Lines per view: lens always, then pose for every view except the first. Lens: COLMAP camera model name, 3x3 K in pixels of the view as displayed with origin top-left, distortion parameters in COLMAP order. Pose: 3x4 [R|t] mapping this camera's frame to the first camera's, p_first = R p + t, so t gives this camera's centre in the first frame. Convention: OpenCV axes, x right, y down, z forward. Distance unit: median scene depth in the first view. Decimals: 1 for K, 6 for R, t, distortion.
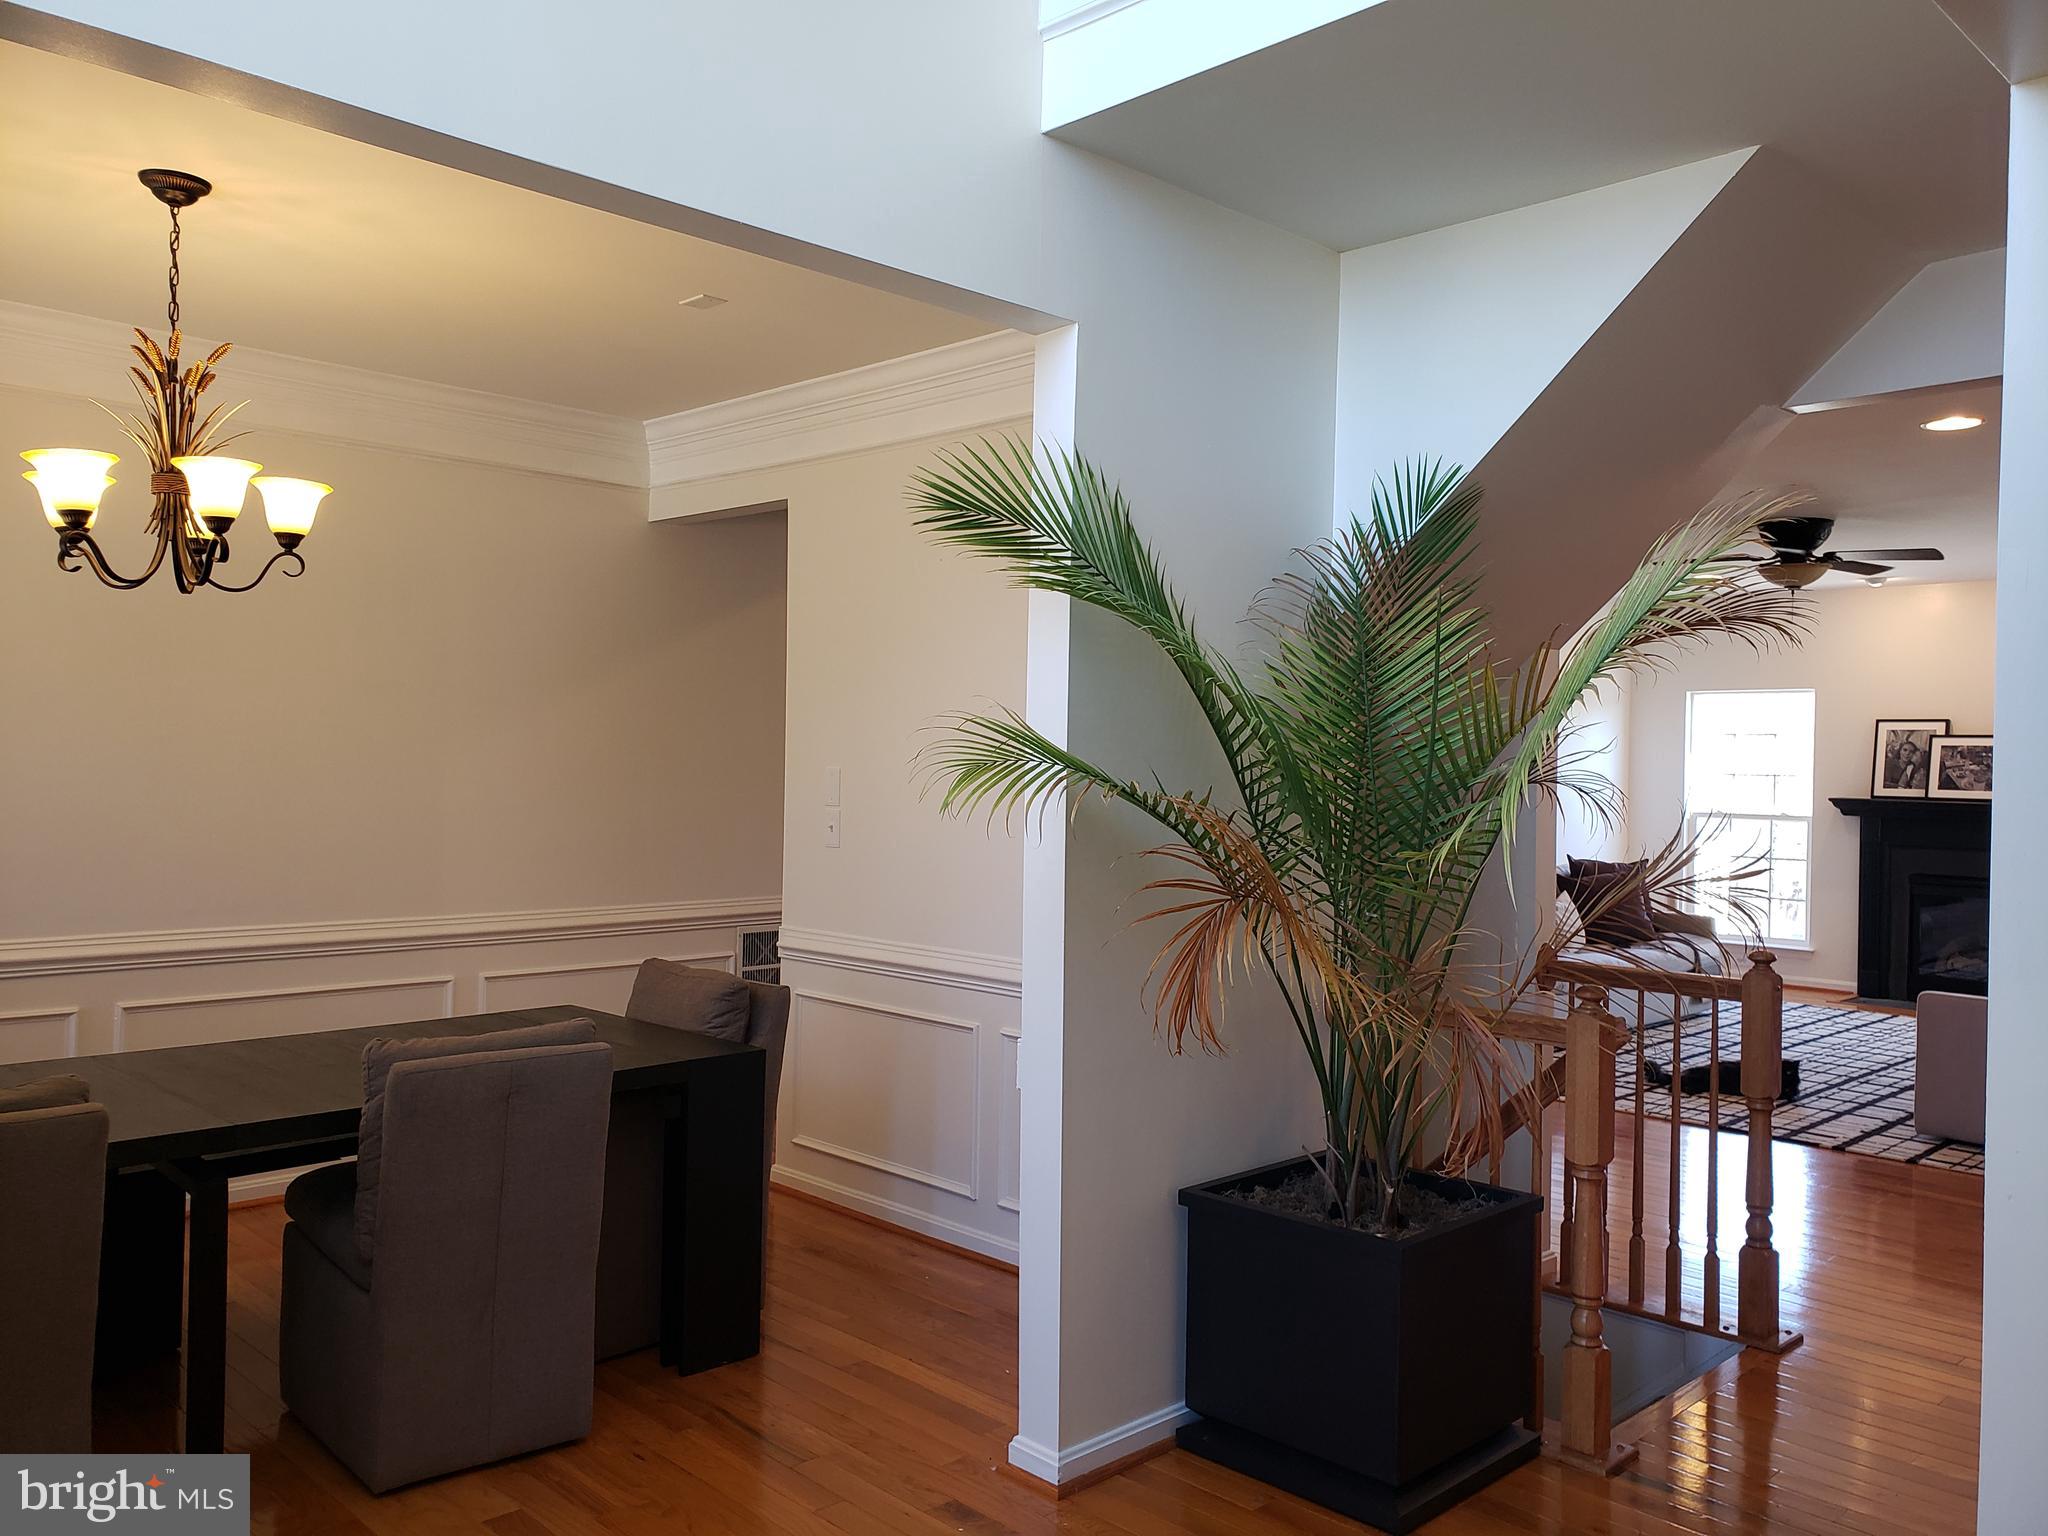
lens RADIAL K [[1584.9, 0, 1015.4], [0, 1584.9, 771.2], [0, 0, 1]] dist [-0.027752, 0.045207]
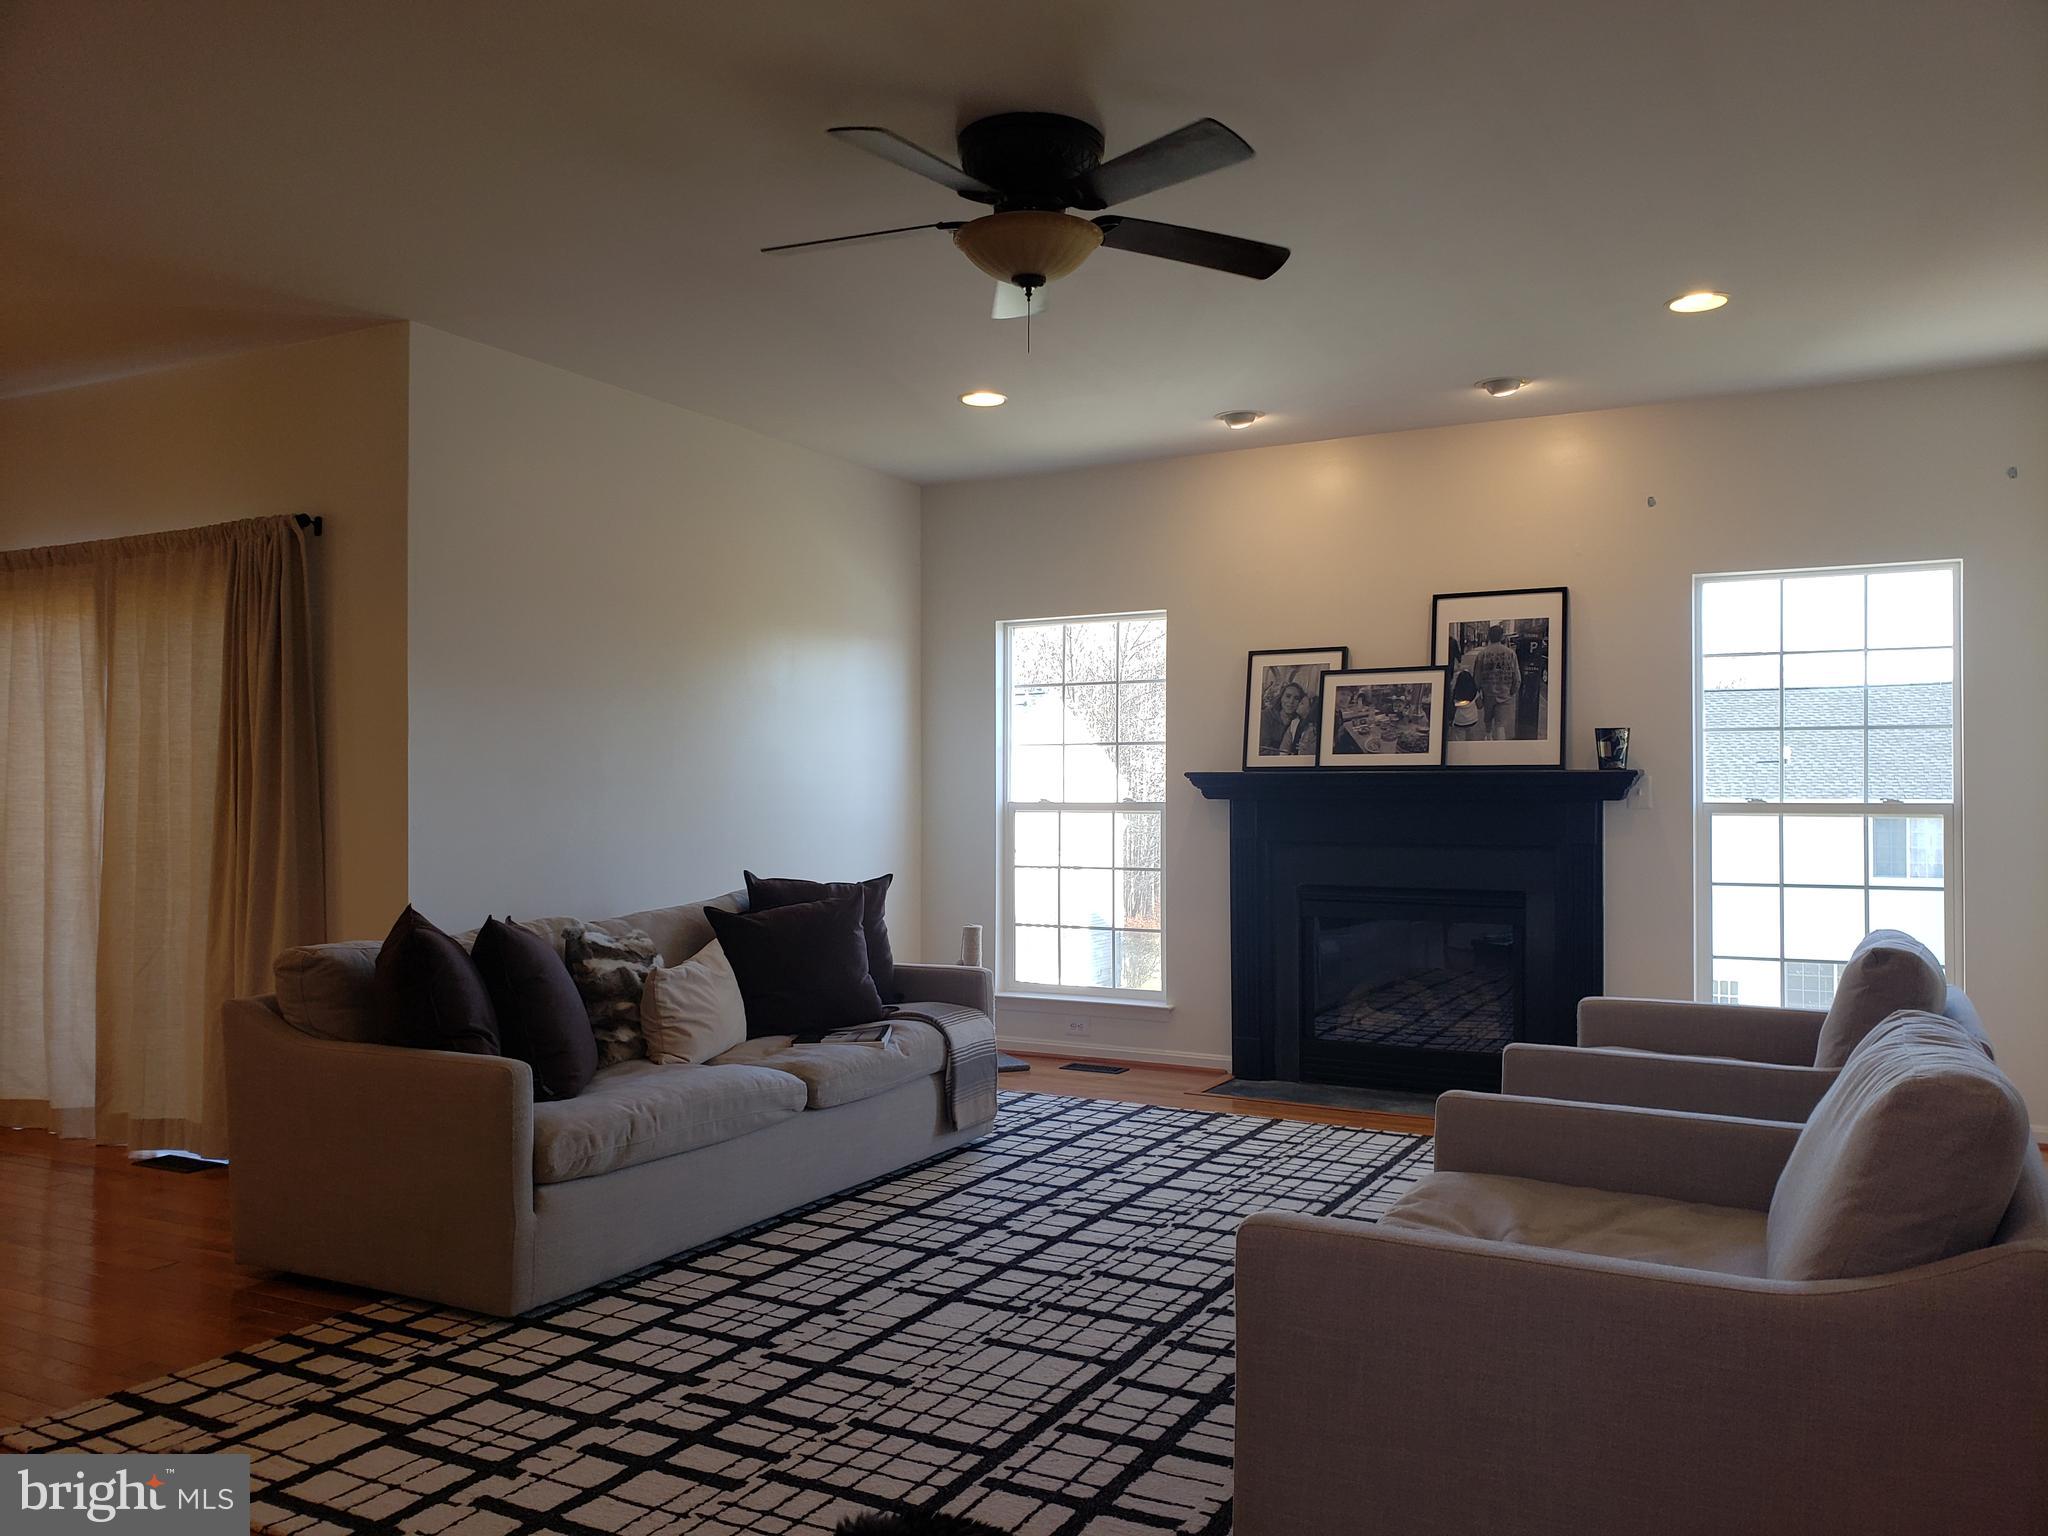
lens RADIAL K [[1577.7, 0, 1013.8], [0, 1577.7, 762.8], [0, 0, 1]] dist [0.086277, -0.087829]
pose [[0.950538, -0.009190, 0.310473, 0.254206], [0.017312, 0.999576, -0.023412, 0.028078], [-0.310126, 0.027629, 0.950294, 0.416537]]
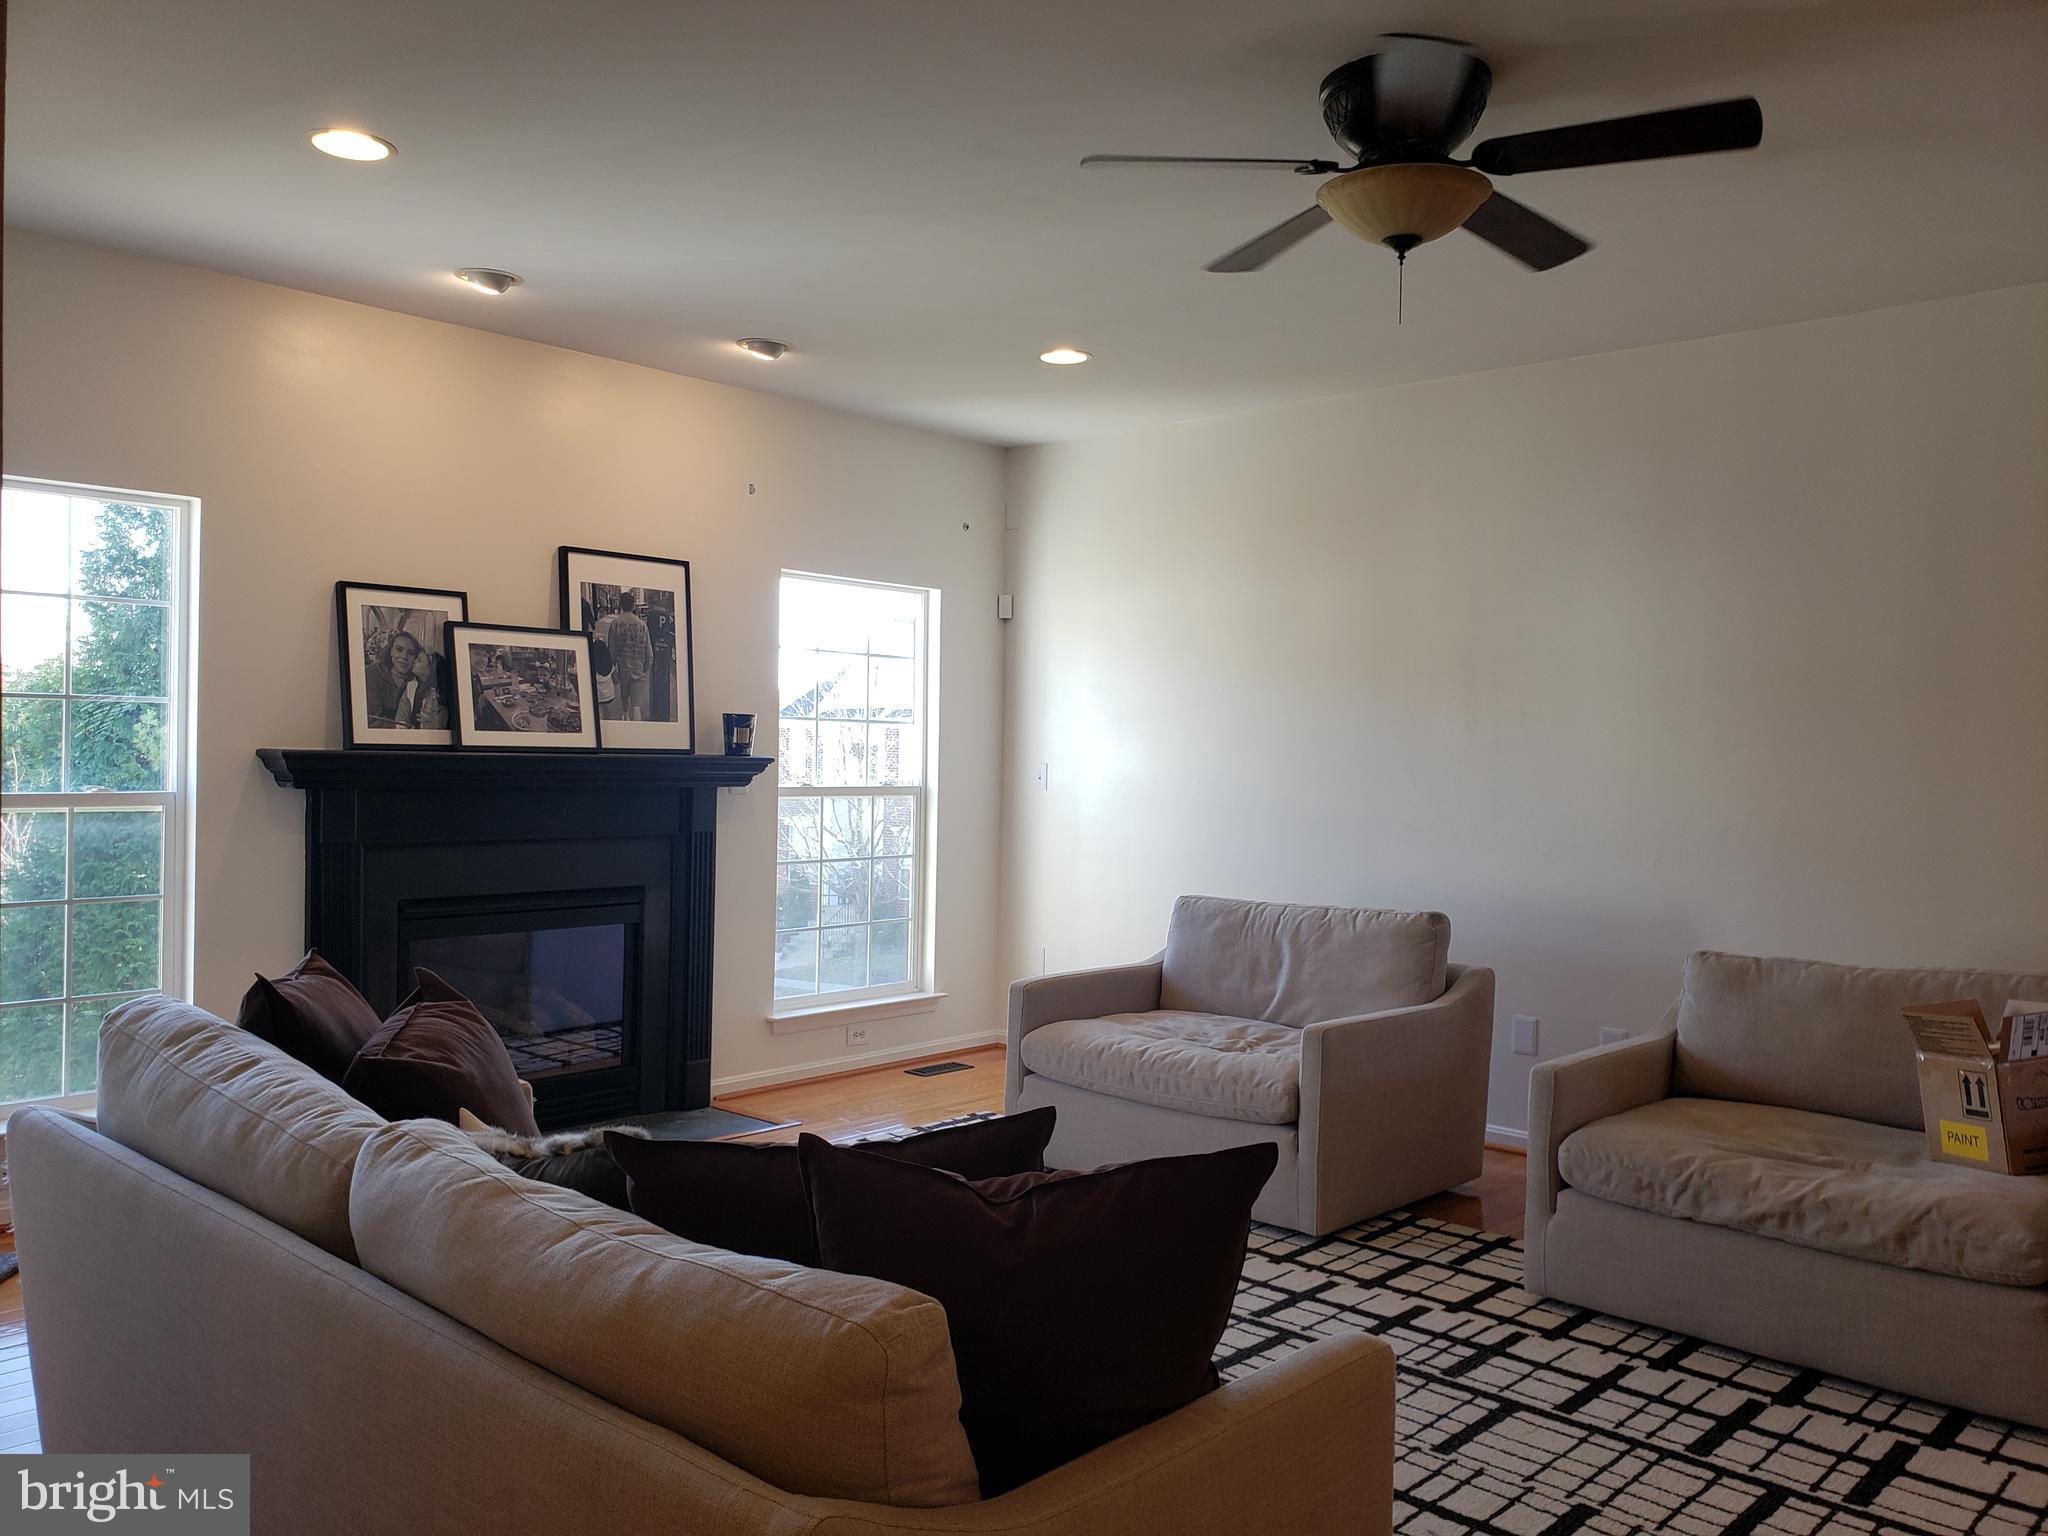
lens RADIAL K [[1582.6, 0, 997.5], [0, 1582.6, 761.9], [0, 0, 1]] dist [0.074563, -0.067406]
pose [[-0.042308, -0.017340, 0.998954, 0.062409], [-0.004253, 0.999843, 0.017176, 0.012289], [-0.999096, -0.003521, -0.042375, 0.845126]]
